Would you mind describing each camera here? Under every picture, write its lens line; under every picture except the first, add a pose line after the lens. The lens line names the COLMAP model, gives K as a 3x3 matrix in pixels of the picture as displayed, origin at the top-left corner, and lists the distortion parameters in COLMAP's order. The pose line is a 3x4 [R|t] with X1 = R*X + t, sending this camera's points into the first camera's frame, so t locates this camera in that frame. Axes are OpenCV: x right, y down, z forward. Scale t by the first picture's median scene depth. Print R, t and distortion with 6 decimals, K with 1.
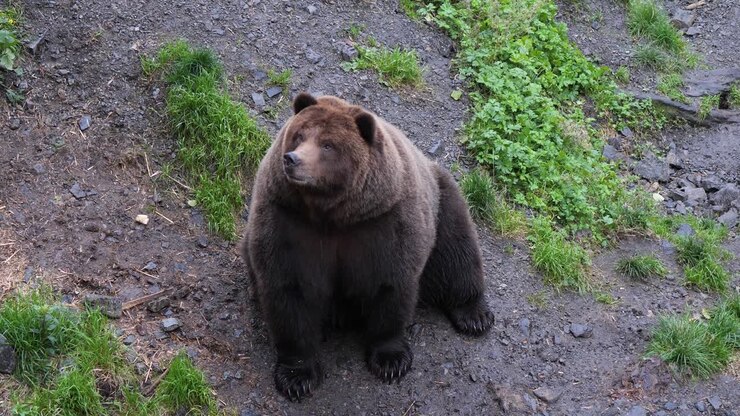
lens RADIAL K [[1979.0, 0, 370.0], [0, 1979.0, 208.0], [0, 0, 1]] dist [-0.179659, -0.741594]
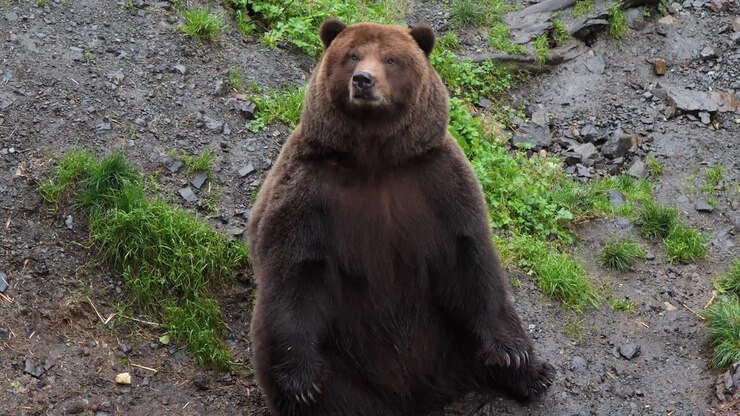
lens RADIAL K [[1979.0, 0, 370.0], [0, 1979.0, 208.0], [0, 0, 1]] dist [-0.179659, -0.741594]
pose [[0.905194, -0.276127, 0.323074, -0.252406], [0.251785, 0.960835, 0.115756, -0.124146], [-0.342385, -0.023437, 0.939267, 0.183259]]
